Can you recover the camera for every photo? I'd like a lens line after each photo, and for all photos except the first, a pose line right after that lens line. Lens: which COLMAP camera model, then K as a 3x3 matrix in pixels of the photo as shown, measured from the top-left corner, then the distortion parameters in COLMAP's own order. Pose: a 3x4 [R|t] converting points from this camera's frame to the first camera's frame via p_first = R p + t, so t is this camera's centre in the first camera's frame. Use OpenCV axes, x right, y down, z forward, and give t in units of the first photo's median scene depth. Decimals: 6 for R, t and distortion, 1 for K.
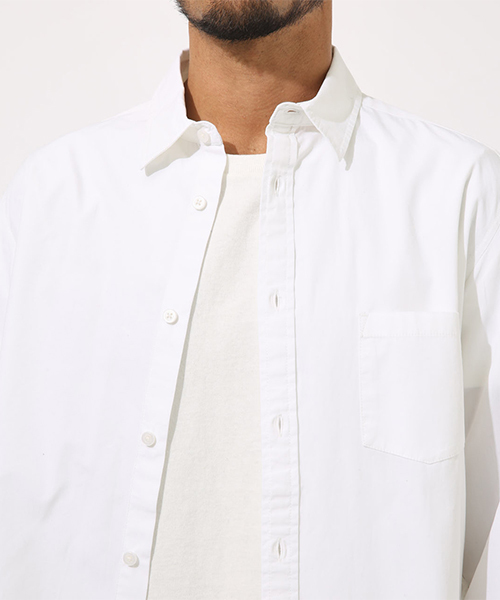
lens RADIAL K [[1229.0, 0, 250.0], [0, 1229.0, 300.0], [0, 0, 1]] dist [0.042262, 0.126634]
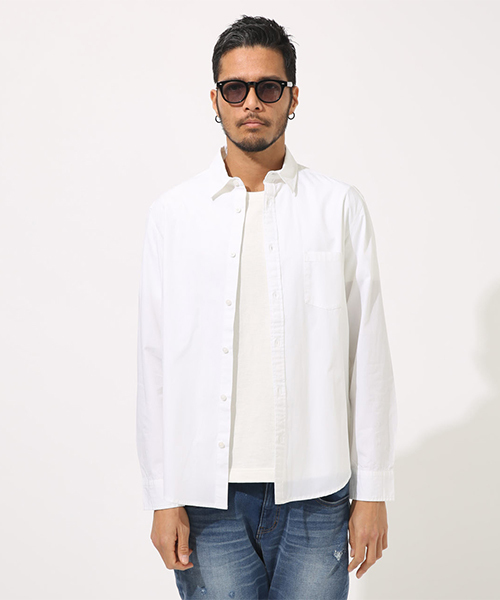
lens RADIAL K [[1240.1, 0, 250.0], [0, 1240.1, 300.0], [0, 0, 1]] dist [-1.453447, 0.004954]
pose [[0.995643, -0.031407, 0.087800, -0.239139], [0.031690, 0.999496, -0.001835, 0.105814], [-0.087699, 0.004610, 0.996136, -1.472206]]
